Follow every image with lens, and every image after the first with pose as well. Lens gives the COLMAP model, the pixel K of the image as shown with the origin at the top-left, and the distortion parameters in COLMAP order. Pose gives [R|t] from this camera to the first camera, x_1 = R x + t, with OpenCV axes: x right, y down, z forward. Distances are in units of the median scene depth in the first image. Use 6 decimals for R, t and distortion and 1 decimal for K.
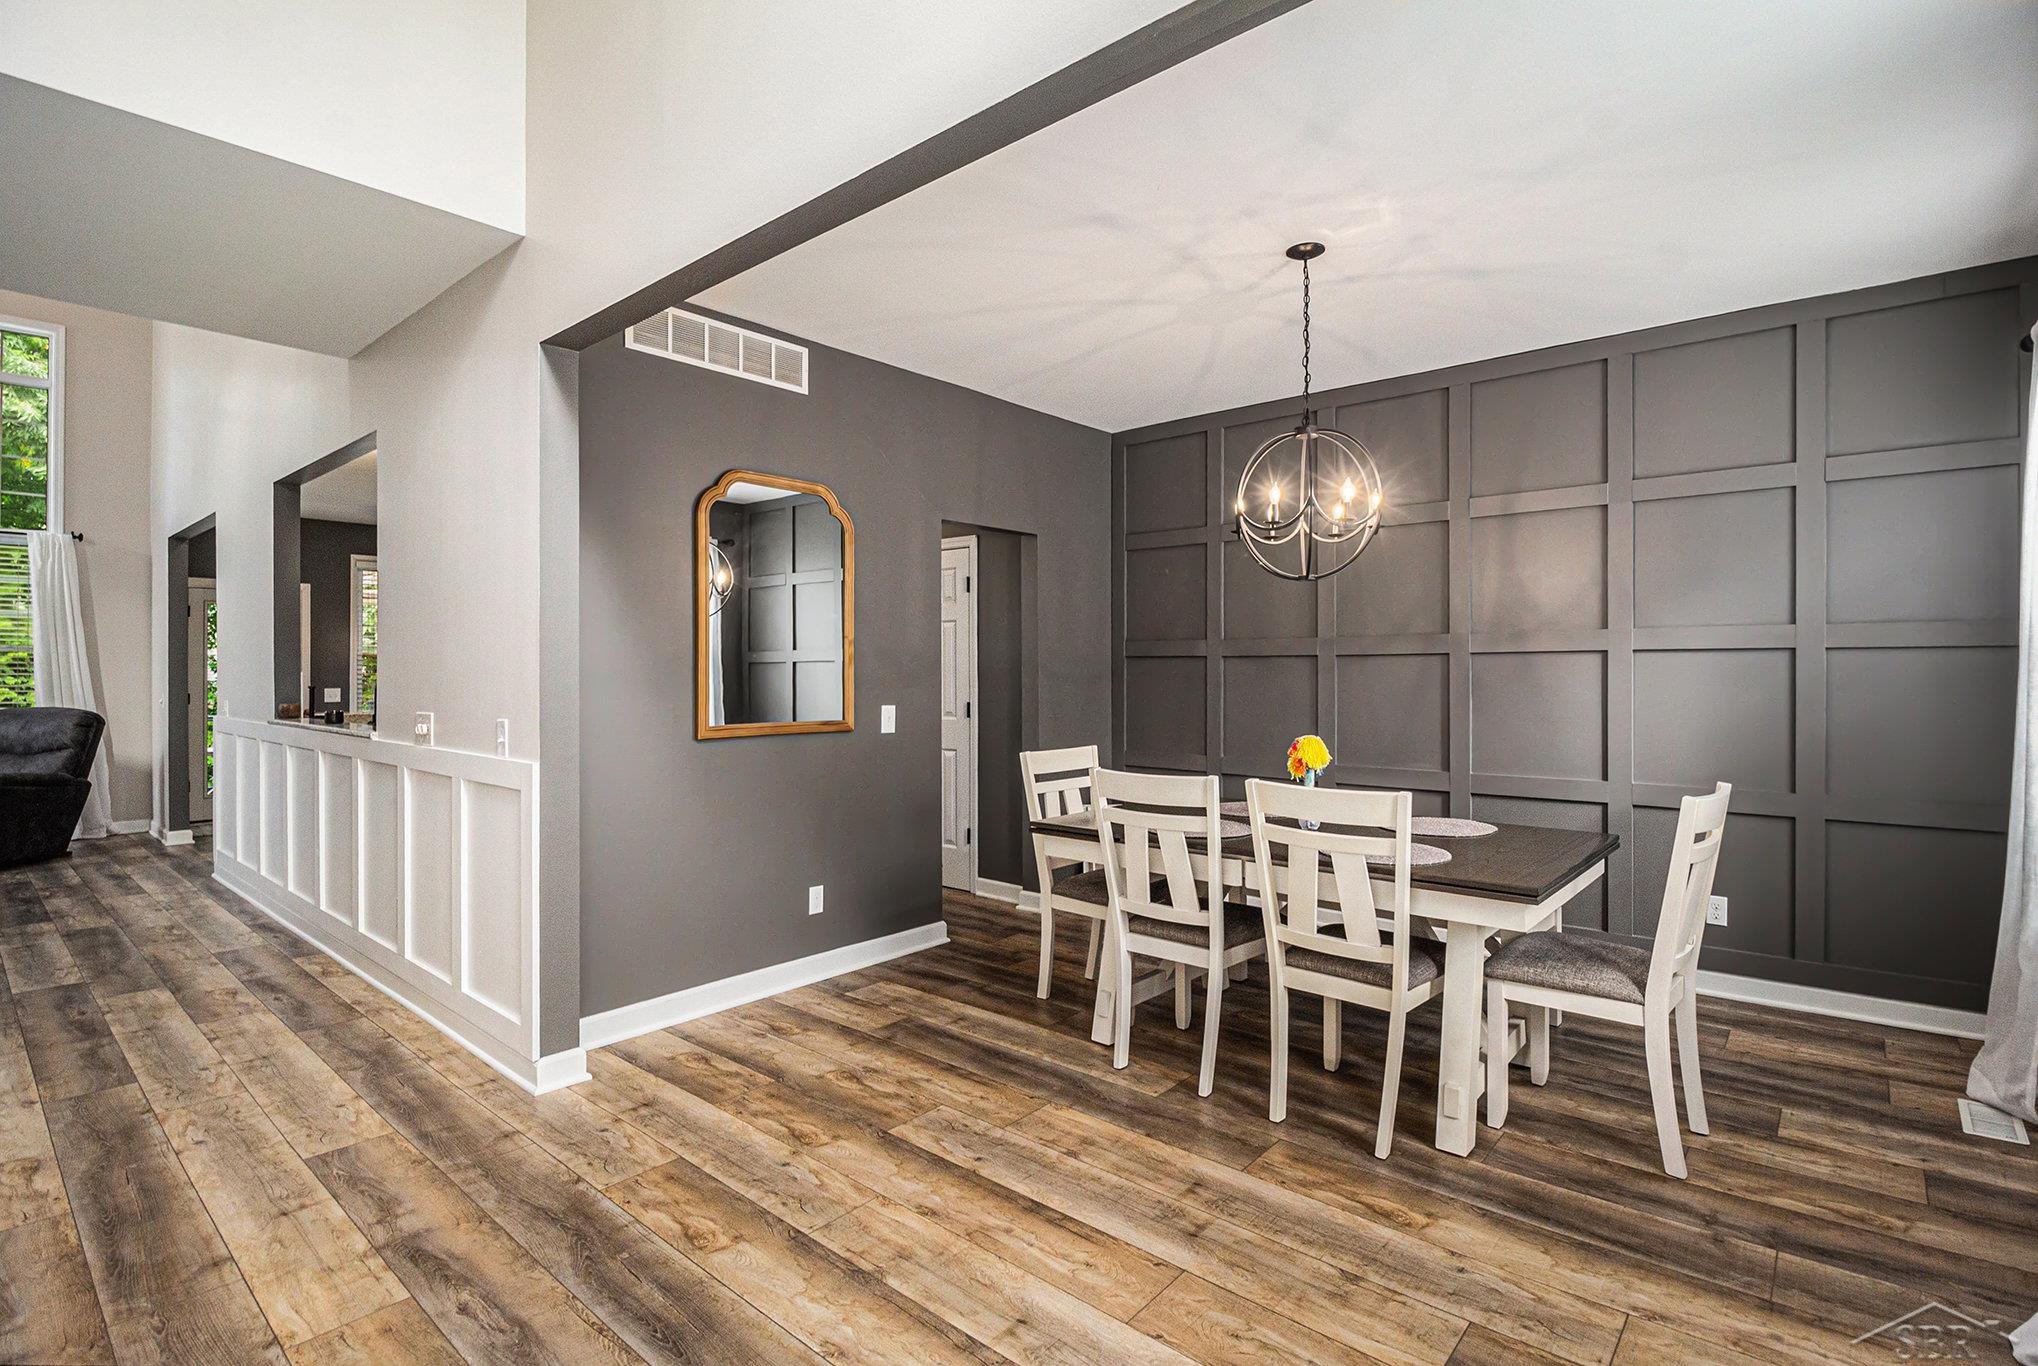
lens RADIAL K [[978.6, 0, 1085.0], [0, 978.6, 665.5], [0, 0, 1]] dist [-0.005928, -0.004361]
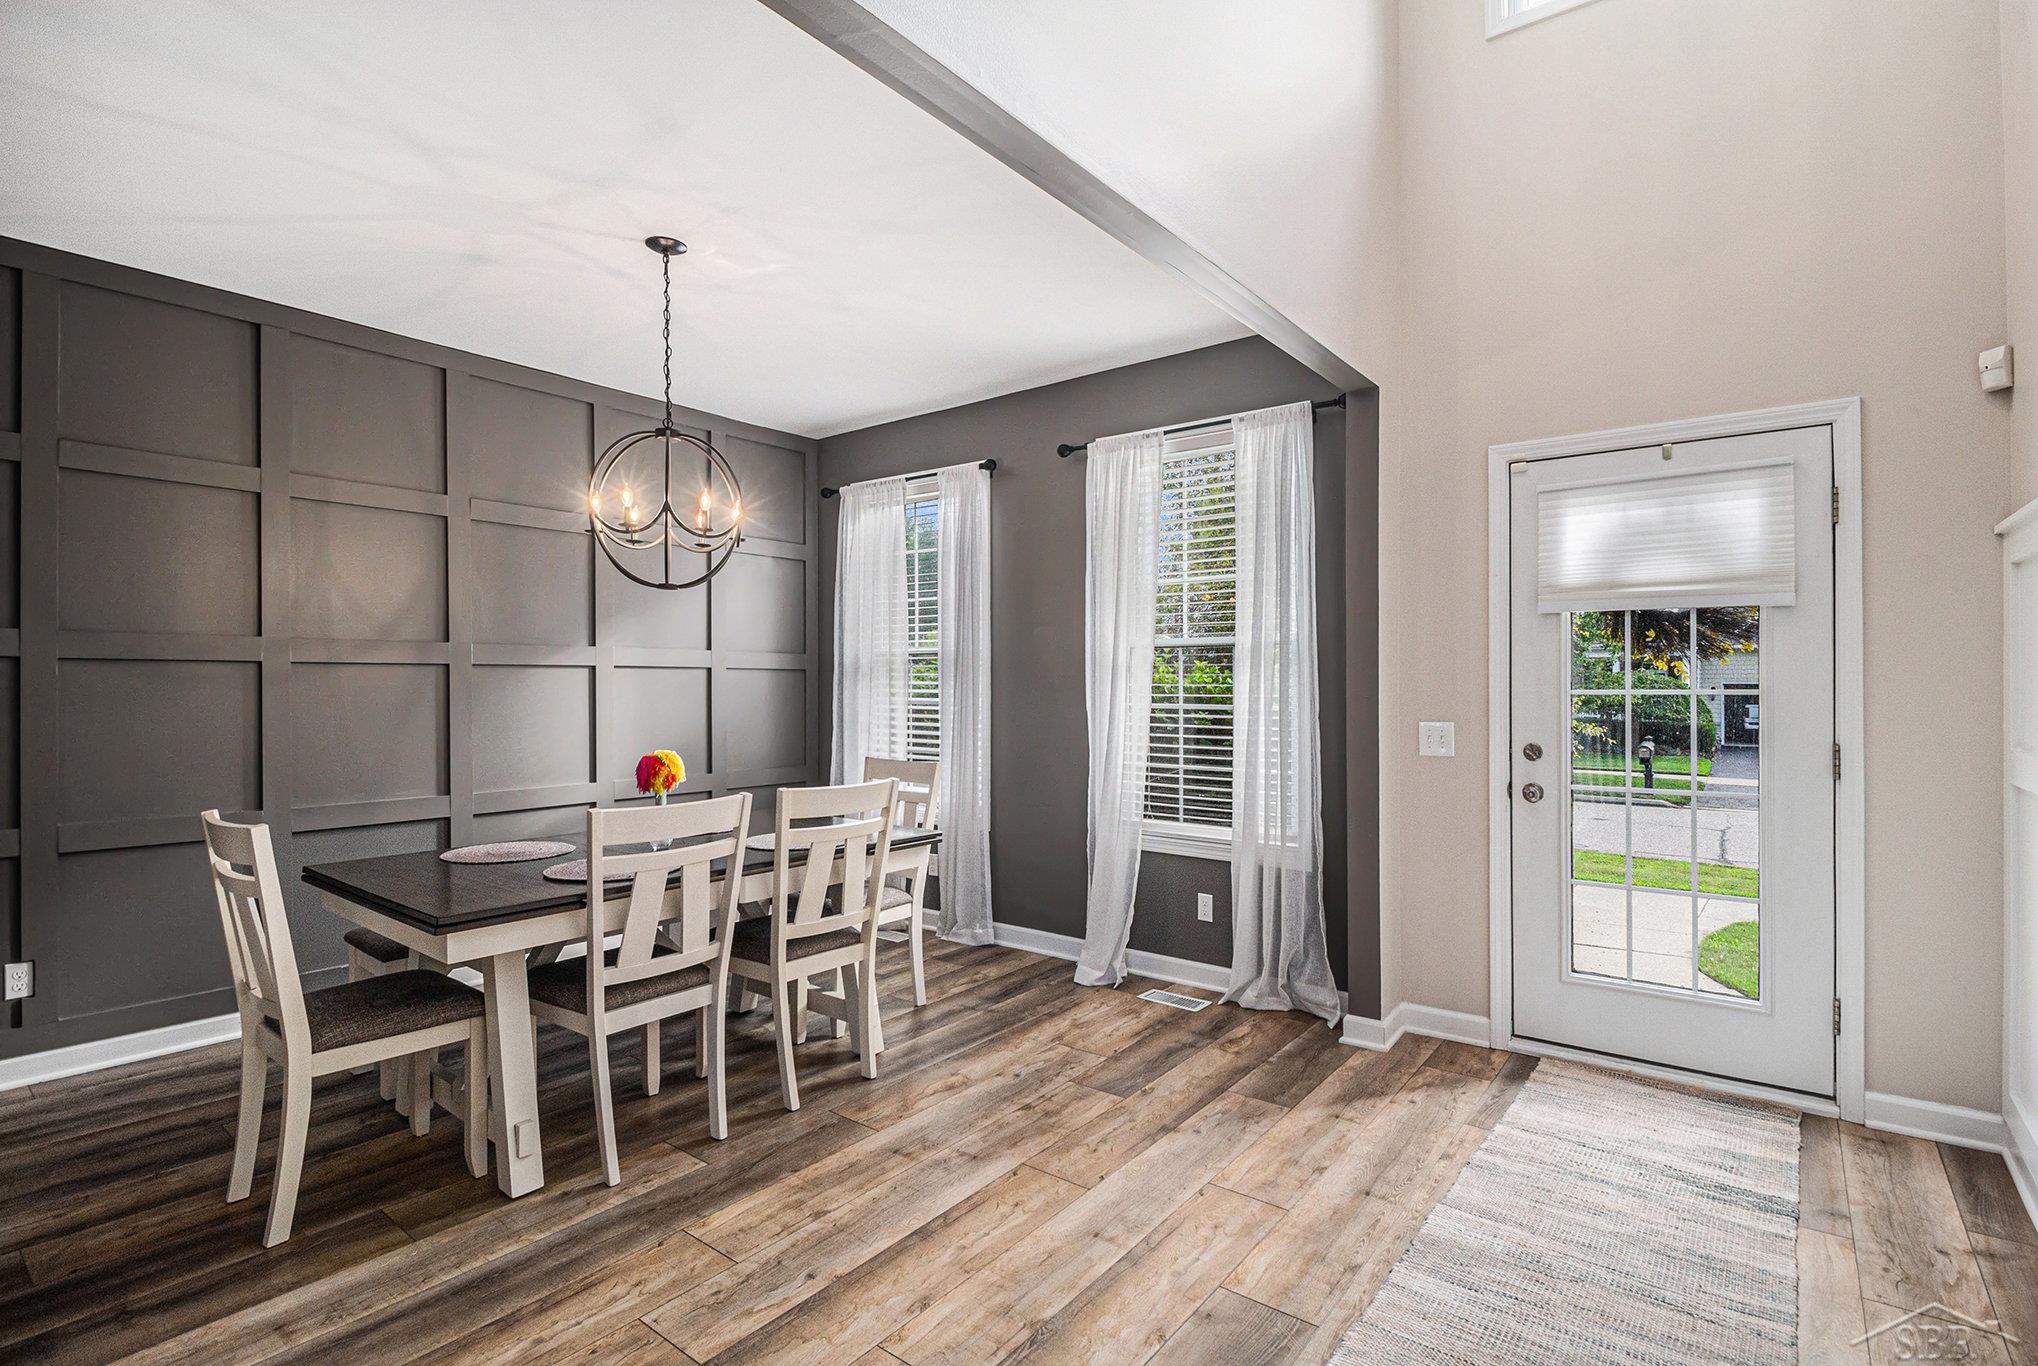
lens RADIAL K [[978.6, 0, 1023.4], [0, 978.6, 686.5], [0, 0, 1]] dist [-0.005928, -0.004361]
pose [[-0.029043, -0.002018, 0.999576, -0.802451], [-0.006320, 0.999978, 0.001835, 0.004725], [-0.999558, -0.006264, -0.029056, 0.727202]]
